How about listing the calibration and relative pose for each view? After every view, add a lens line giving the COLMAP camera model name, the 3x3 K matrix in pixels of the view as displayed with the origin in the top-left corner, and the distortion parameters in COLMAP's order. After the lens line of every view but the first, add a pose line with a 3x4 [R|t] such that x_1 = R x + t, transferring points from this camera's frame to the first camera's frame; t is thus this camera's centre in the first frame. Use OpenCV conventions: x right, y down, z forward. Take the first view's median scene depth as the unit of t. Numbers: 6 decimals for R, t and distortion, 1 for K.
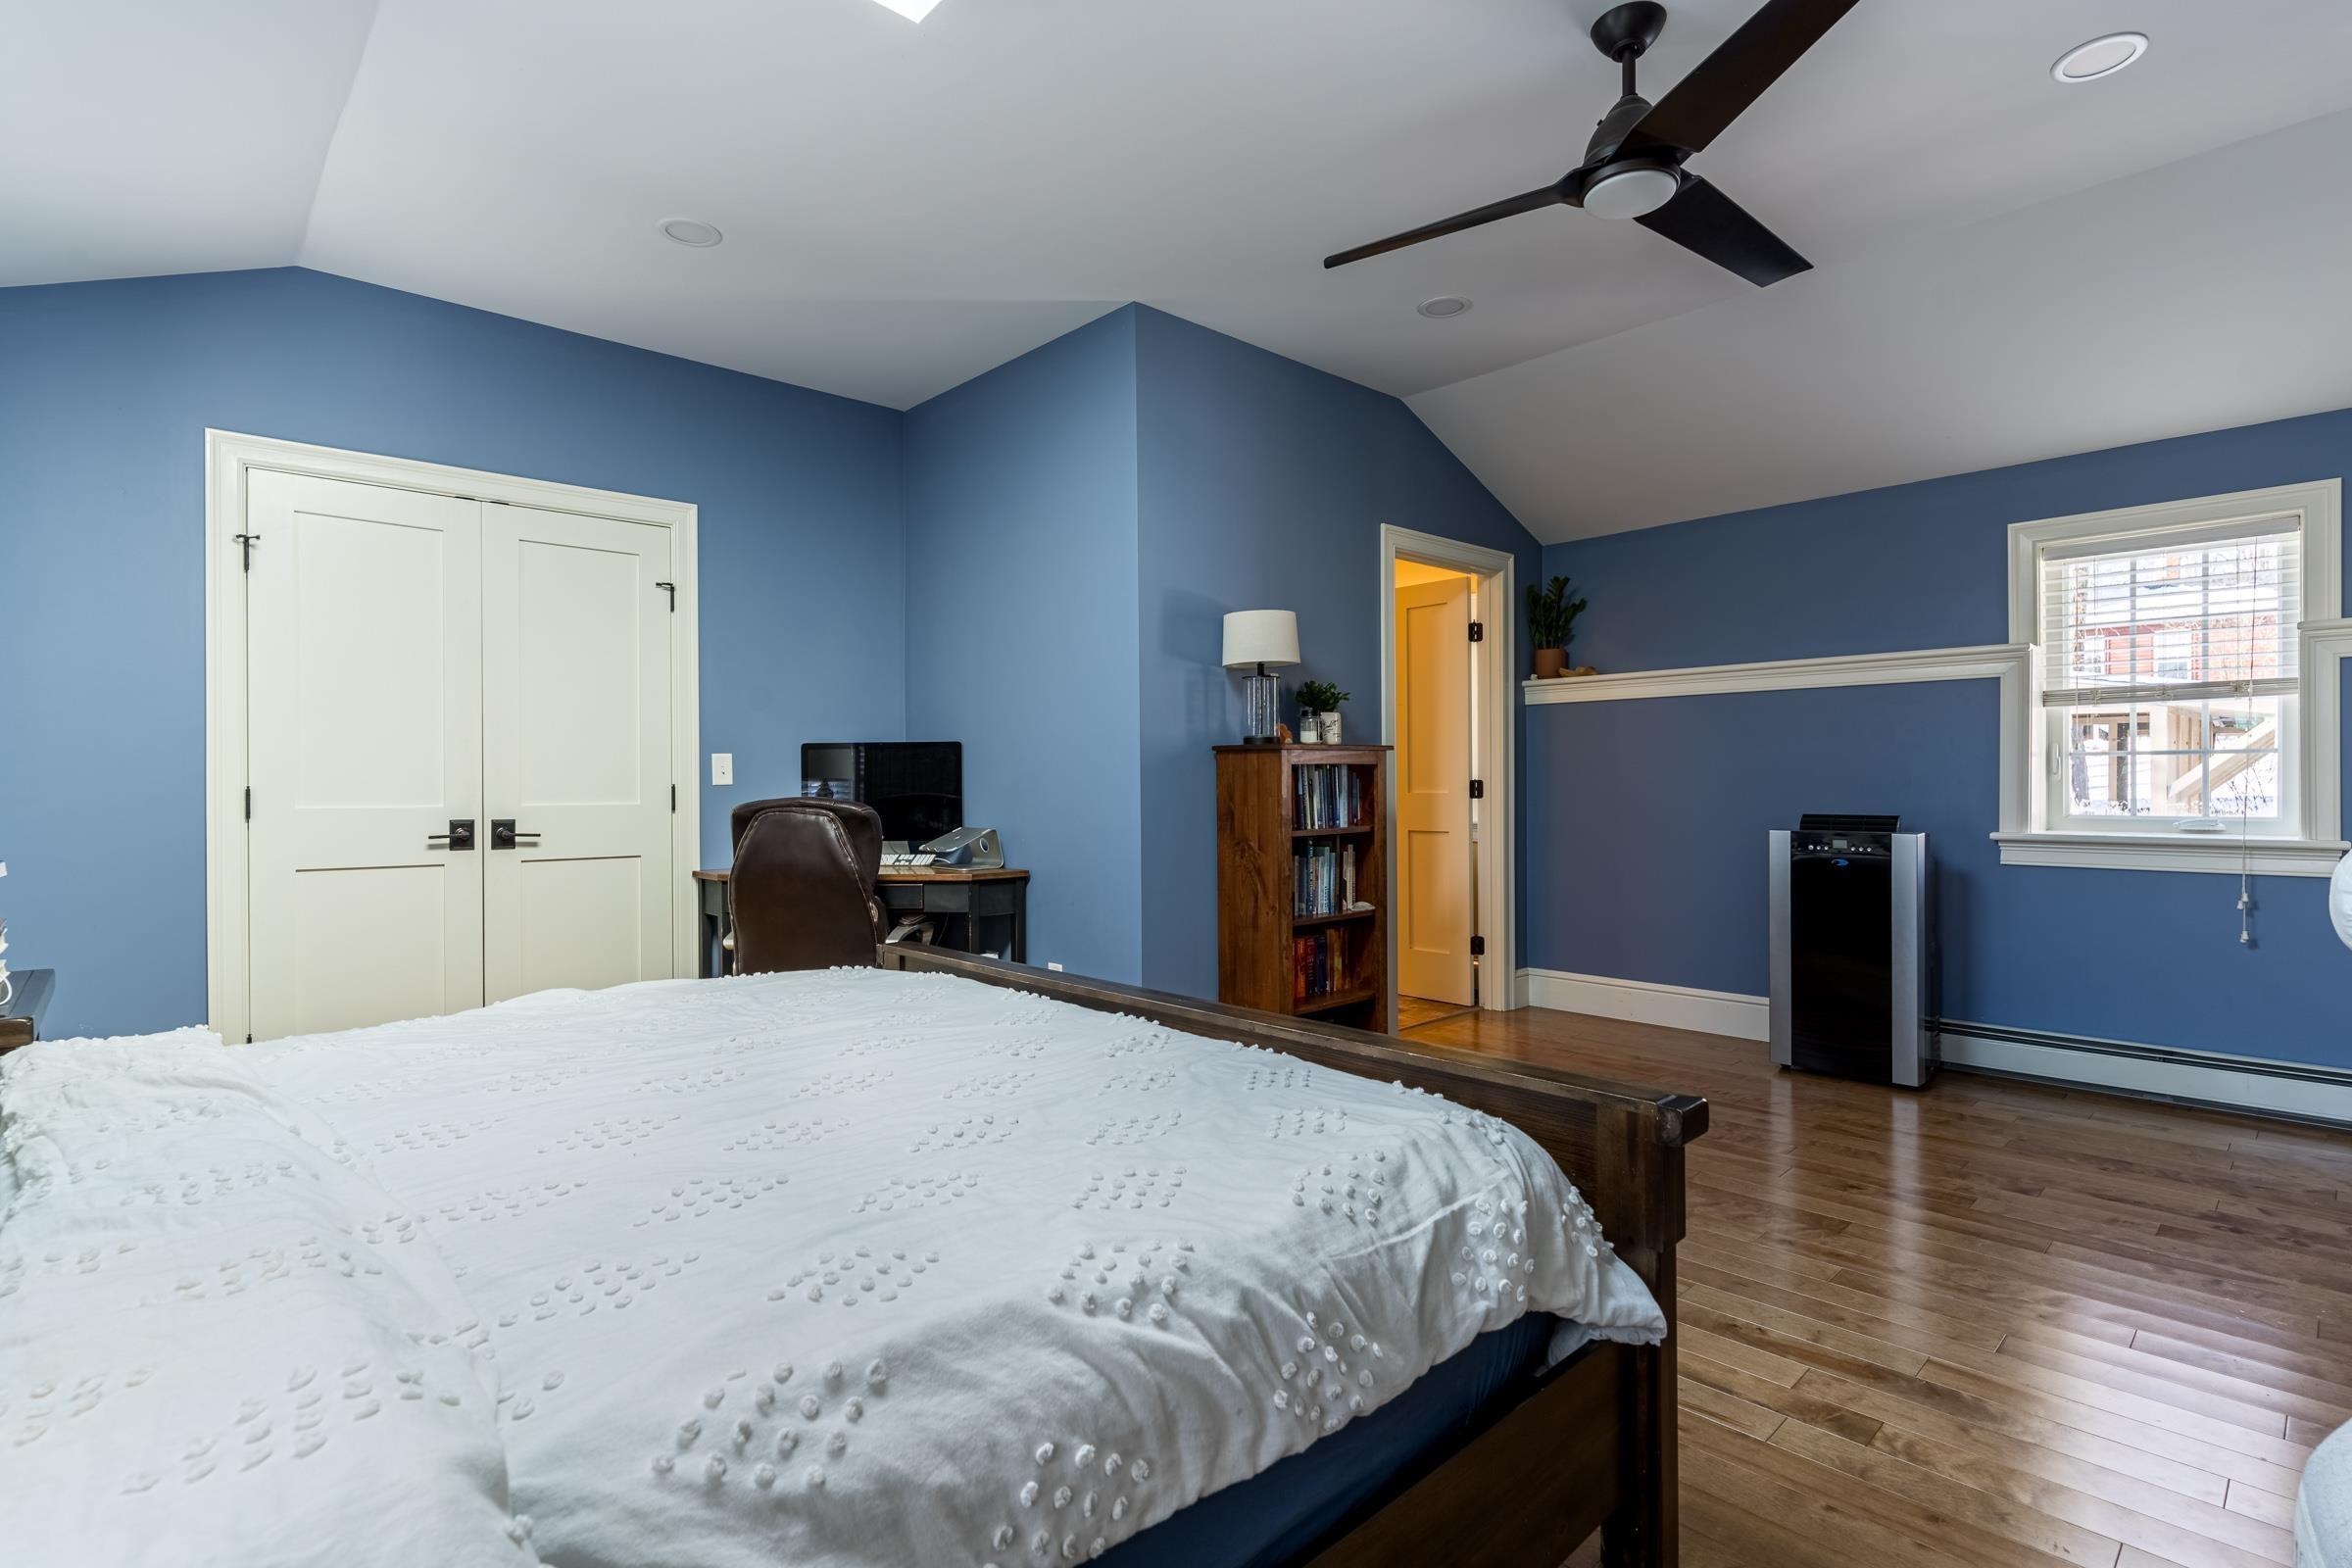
lens RADIAL K [[1125.3, 0, 1171.1], [0, 1125.3, 776.8], [0, 0, 1]] dist [0.003919, -0.002656]
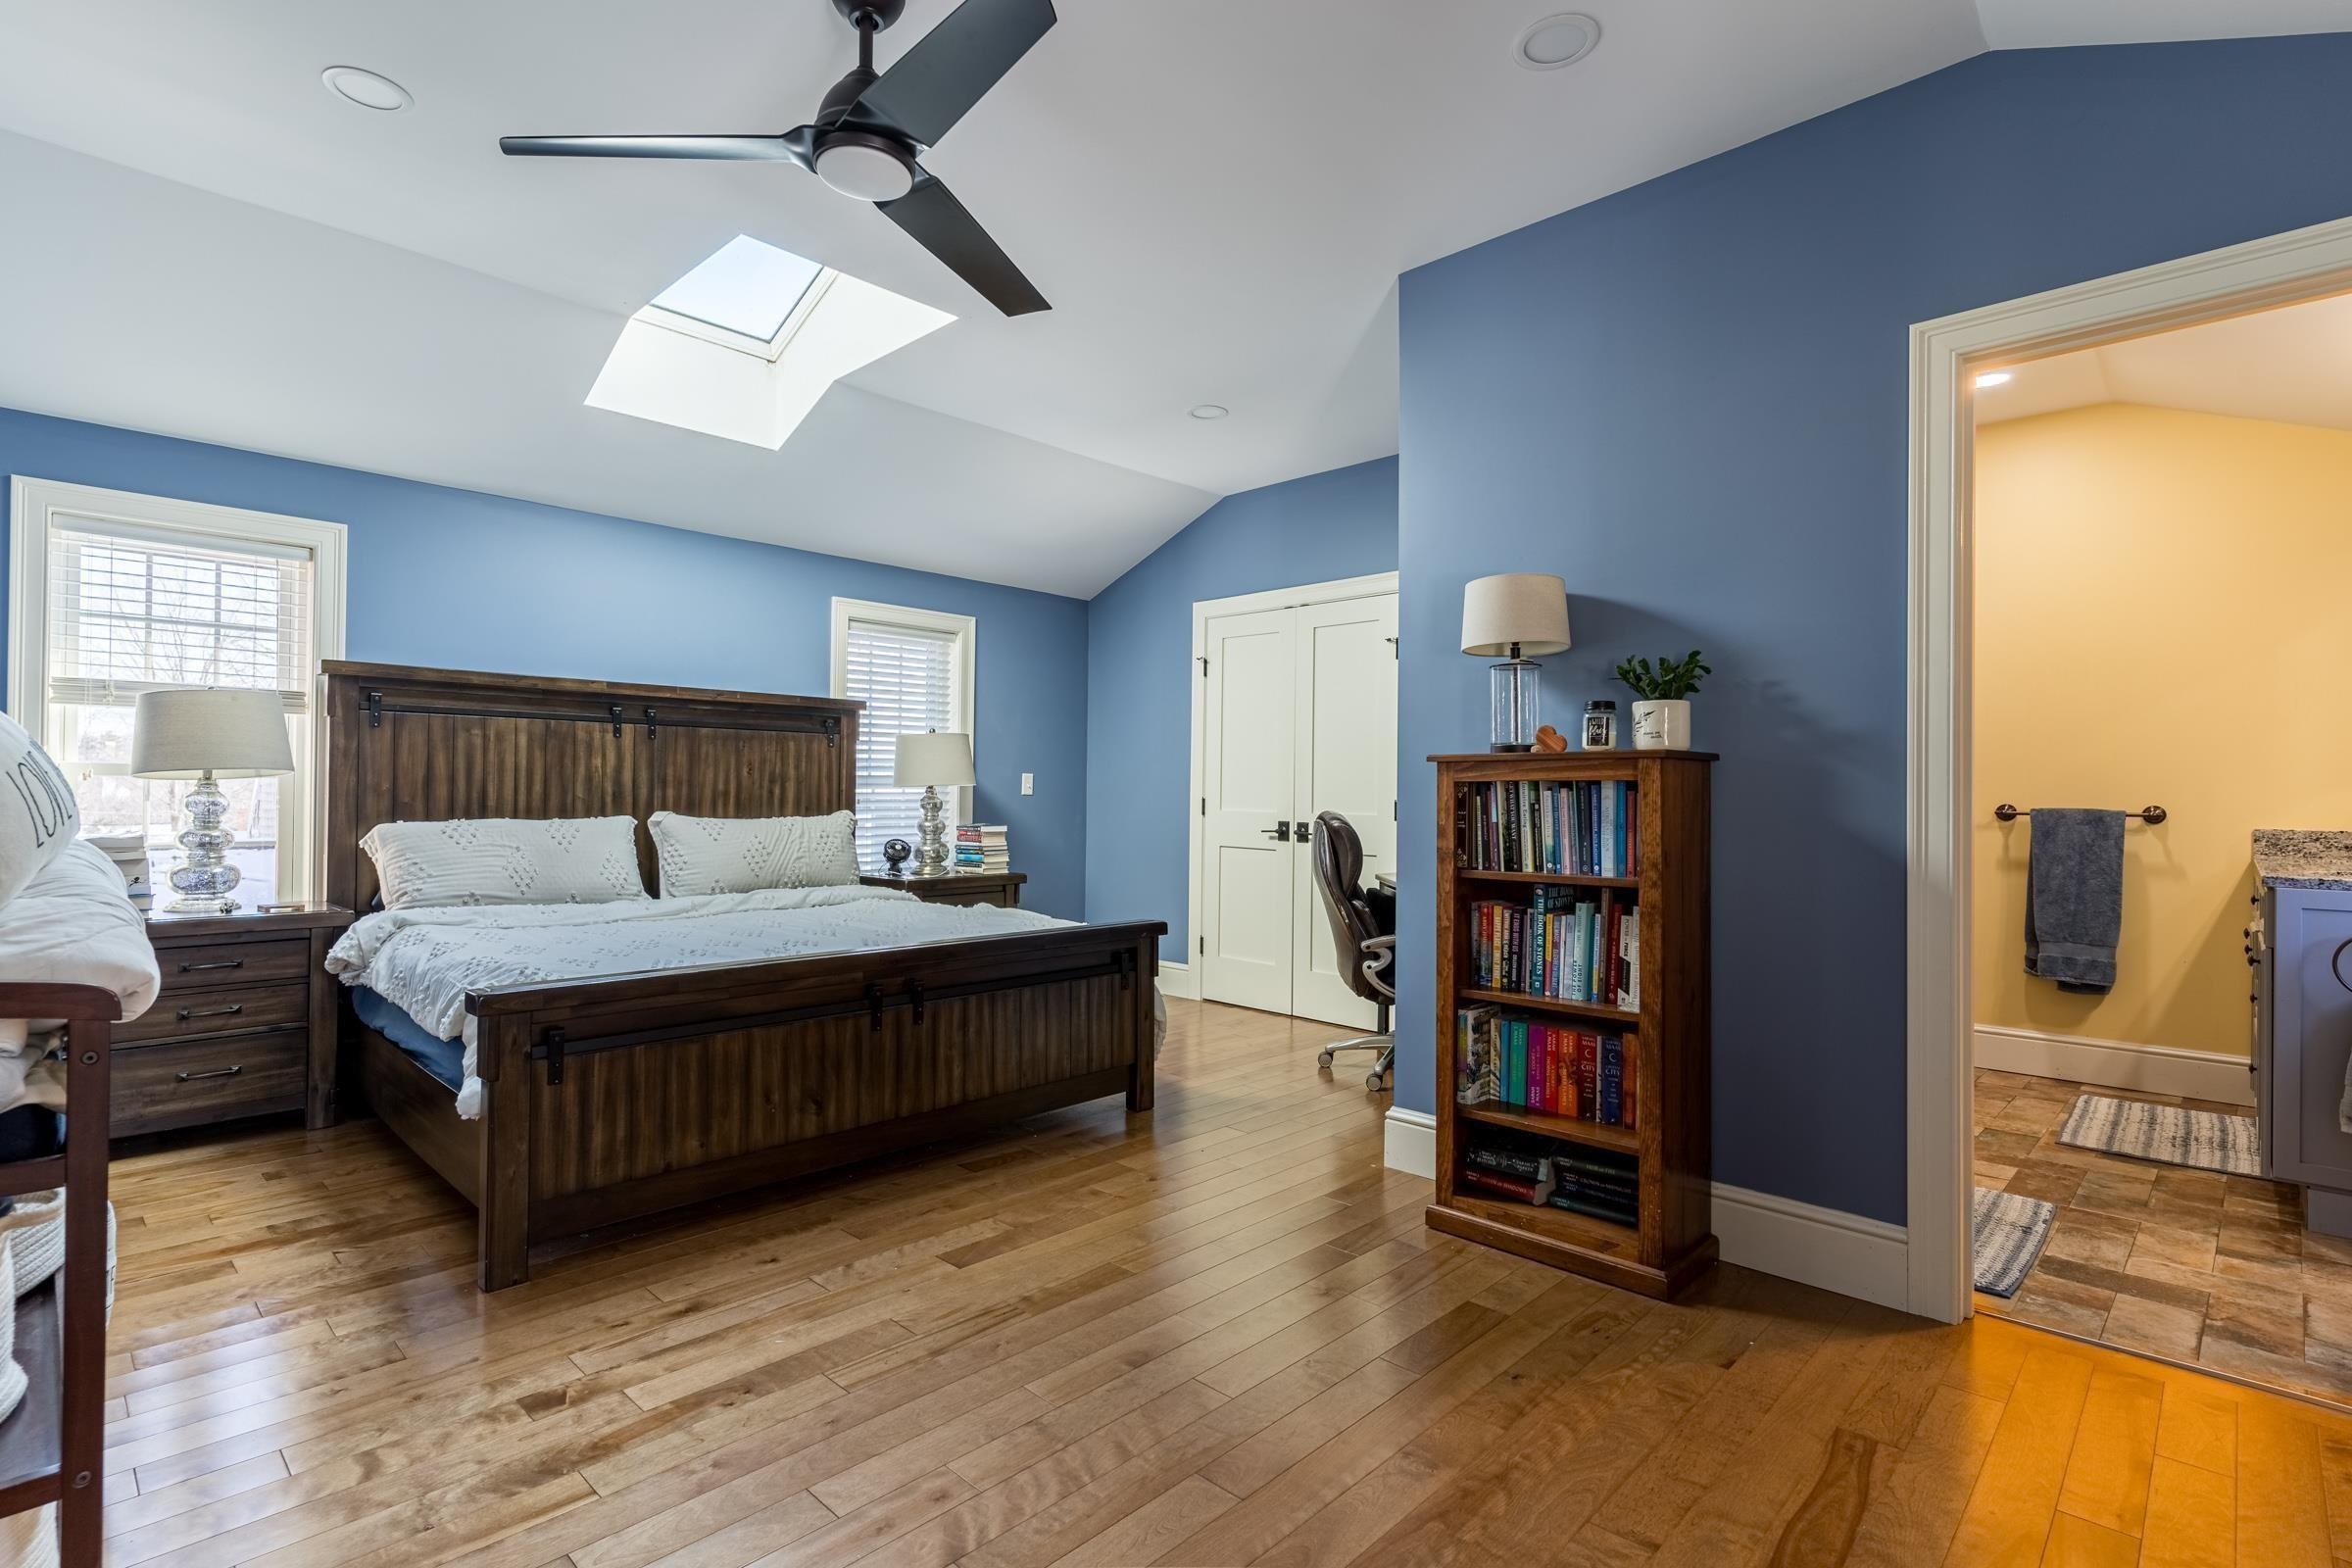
lens RADIAL K [[1125.3, 0, 1173.7], [0, 1125.3, 788.6], [0, 0, 1]] dist [0.003919, -0.002656]
pose [[0.048291, 0.001124, -0.998833, 0.842050], [-0.009123, 0.999958, 0.000684, -0.004494], [0.998792, 0.009079, 0.048299, 0.763106]]
